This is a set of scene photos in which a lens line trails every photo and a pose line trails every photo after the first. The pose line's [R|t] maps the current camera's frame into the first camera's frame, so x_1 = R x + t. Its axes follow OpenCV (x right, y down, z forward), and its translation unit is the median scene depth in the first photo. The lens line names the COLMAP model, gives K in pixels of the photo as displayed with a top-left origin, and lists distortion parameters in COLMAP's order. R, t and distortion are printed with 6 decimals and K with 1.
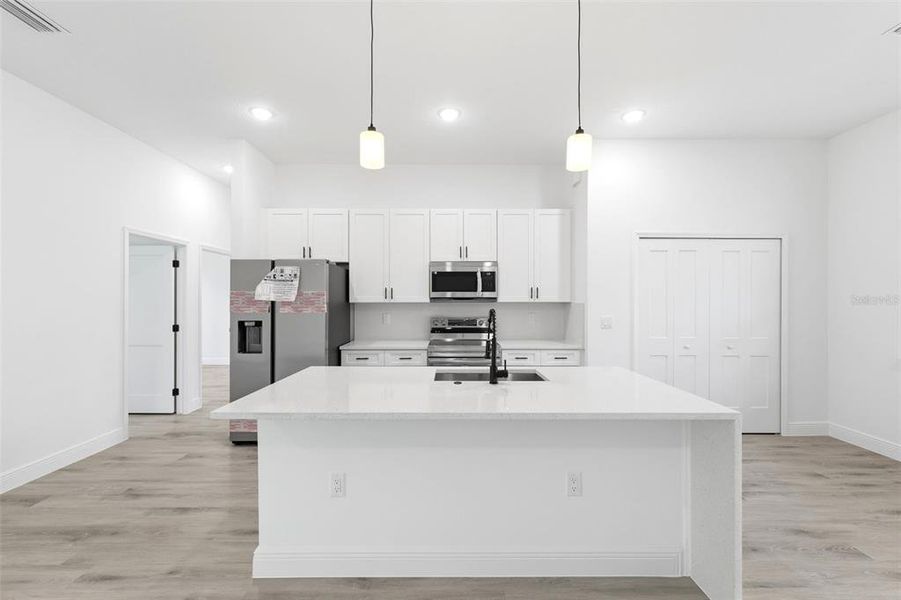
lens RADIAL K [[367.8, 0, 448.8], [0, 367.8, 302.1], [0, 0, 1]] dist [-0.000707, -0.000185]
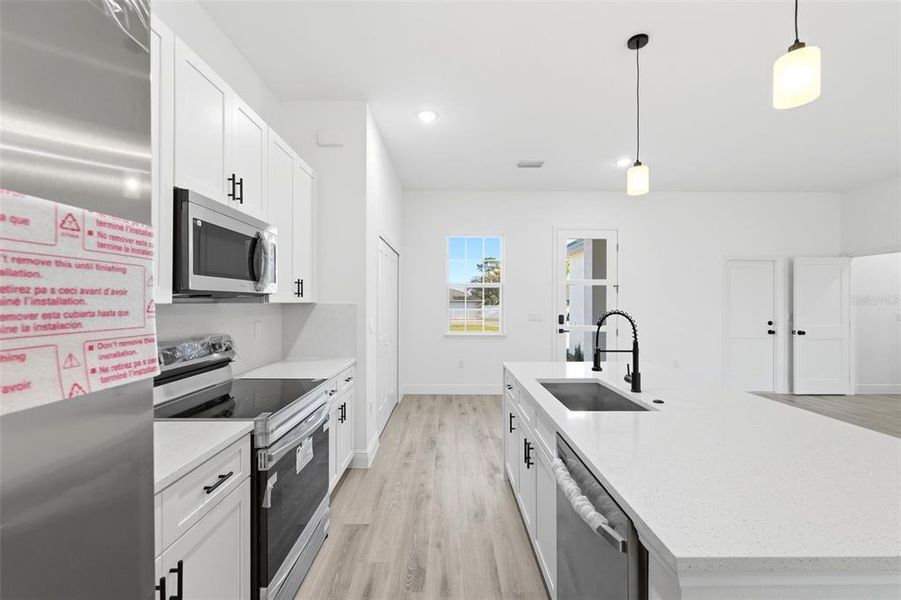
lens RADIAL K [[367.8, 0, 445.9], [0, 367.8, 303.1], [0, 0, 1]] dist [-0.000707, -0.000185]
pose [[0.005163, -0.001501, 0.999986, -0.468602], [0.002287, 0.999996, 0.001489, 0.000063], [-0.999984, 0.002279, 0.005167, 0.885335]]
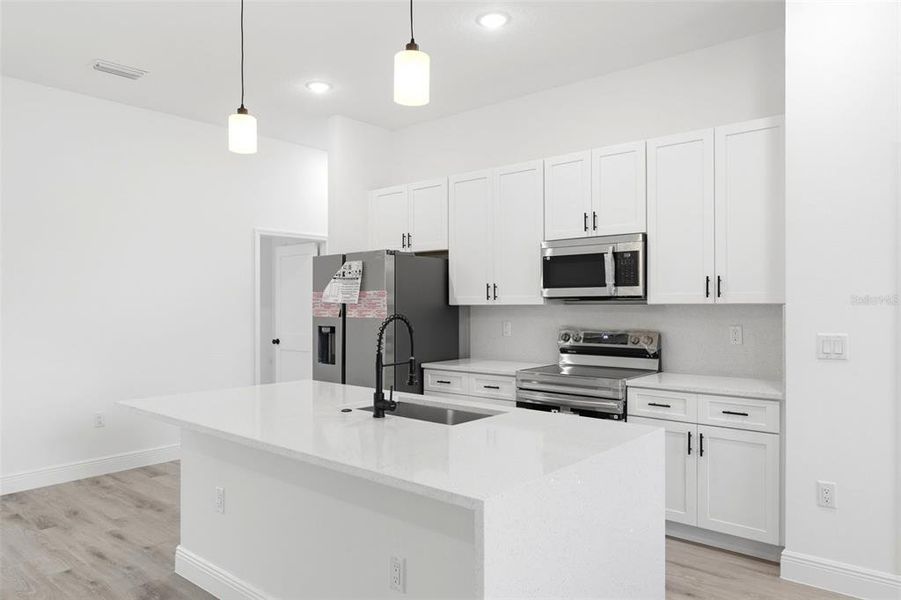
lens RADIAL K [[600.7, 0, 450.2], [0, 600.7, 302.5], [0, 0, 1]] dist [-0.008350, 0.003251]
pose [[0.758067, -0.003583, -0.652167, 0.601792], [0.002181, 0.999993, -0.002959, -0.000253], [0.652173, 0.000821, 0.758070, 0.118244]]
